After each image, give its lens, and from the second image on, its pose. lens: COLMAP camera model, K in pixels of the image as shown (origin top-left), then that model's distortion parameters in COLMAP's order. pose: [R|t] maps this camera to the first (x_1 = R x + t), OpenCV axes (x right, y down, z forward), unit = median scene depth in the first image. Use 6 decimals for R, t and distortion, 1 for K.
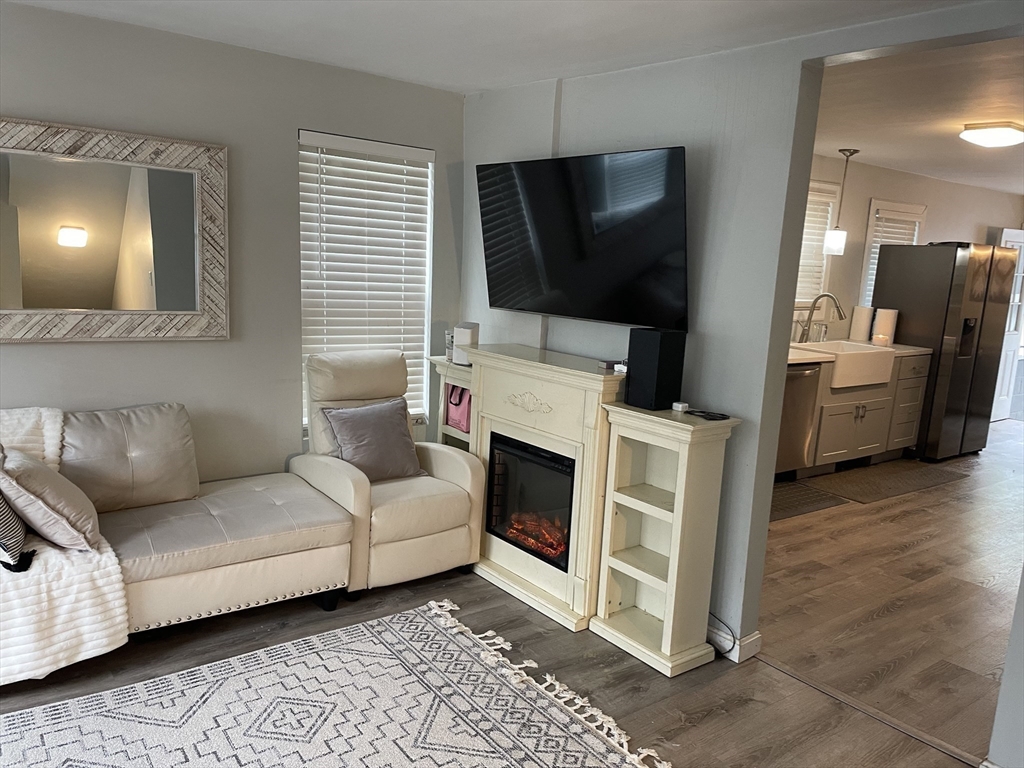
lens RADIAL K [[787.6, 0, 512.6], [0, 787.6, 391.1], [0, 0, 1]] dist [0.043540, -0.044184]
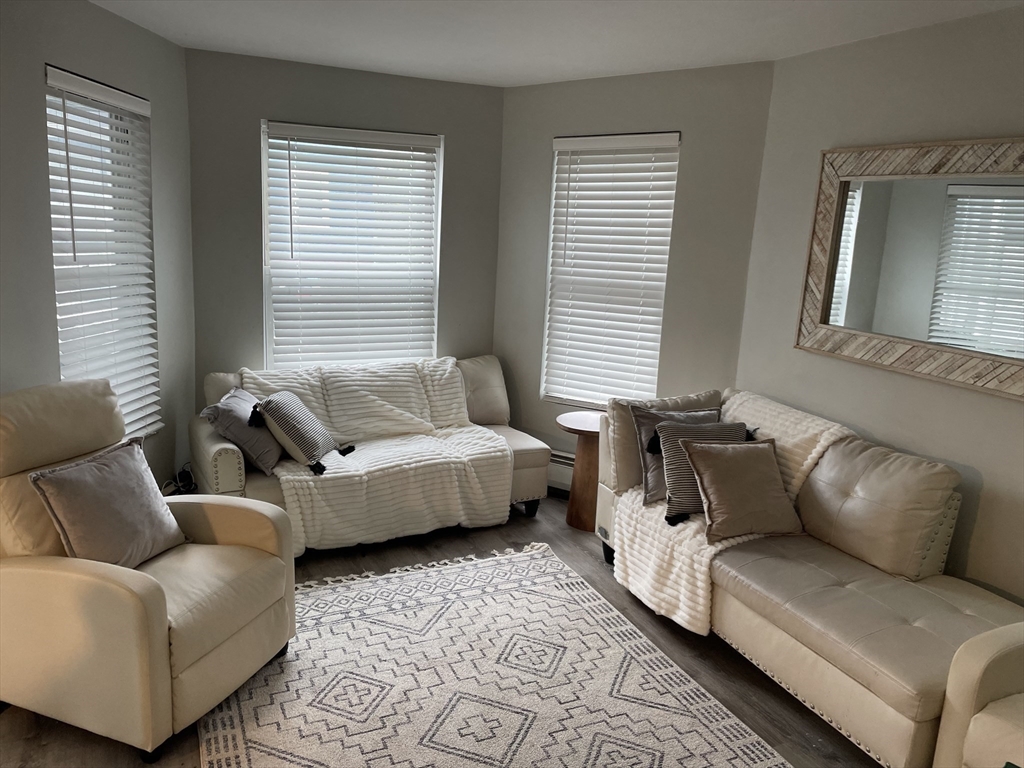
lens RADIAL K [[787.6, 0, 511.3], [0, 787.6, 380.7], [0, 0, 1]] dist [0.043540, -0.044184]
pose [[-0.223408, 0.138566, -0.964826, 0.482931], [-0.218814, 0.957450, 0.188173, -0.134141], [0.949847, 0.253157, -0.183582, 0.768731]]
